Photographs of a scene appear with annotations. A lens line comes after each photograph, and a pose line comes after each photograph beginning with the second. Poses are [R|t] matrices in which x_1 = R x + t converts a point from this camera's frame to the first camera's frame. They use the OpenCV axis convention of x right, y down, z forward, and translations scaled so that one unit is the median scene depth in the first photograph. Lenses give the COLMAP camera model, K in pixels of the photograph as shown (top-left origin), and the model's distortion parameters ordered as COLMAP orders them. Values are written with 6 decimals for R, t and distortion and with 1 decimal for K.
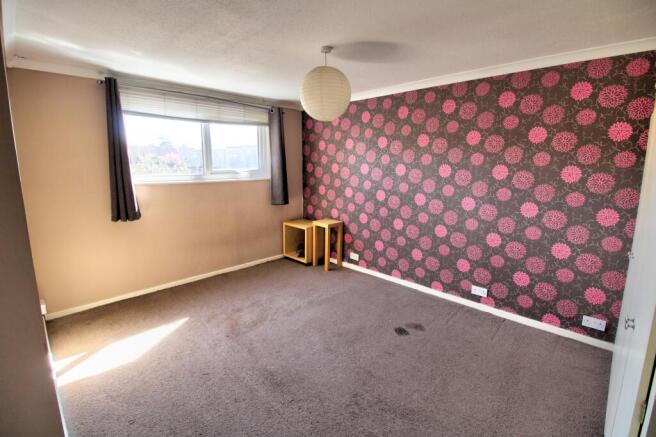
lens RADIAL K [[306.6, 0, 322.9], [0, 306.6, 211.2], [0, 0, 1]] dist [0.013756, -0.017990]
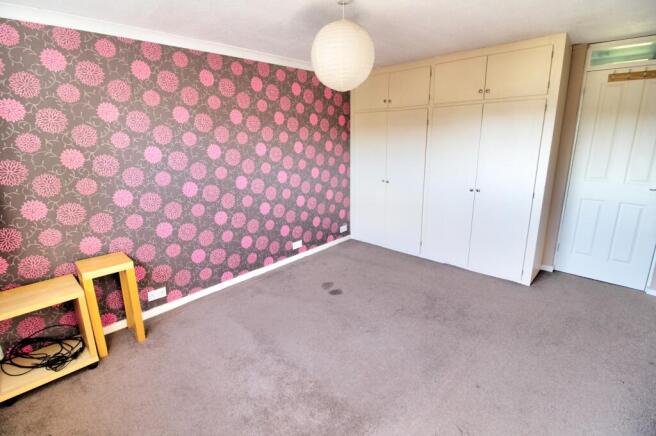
lens RADIAL K [[306.6, 0, 322.9], [0, 306.6, 210.7], [0, 0, 1]] dist [0.013756, -0.017990]
pose [[-0.023398, -0.230831, 0.972712, -0.633578], [0.187691, 0.954663, 0.231063, -0.131545], [-0.981949, 0.187976, 0.020988, 0.803550]]
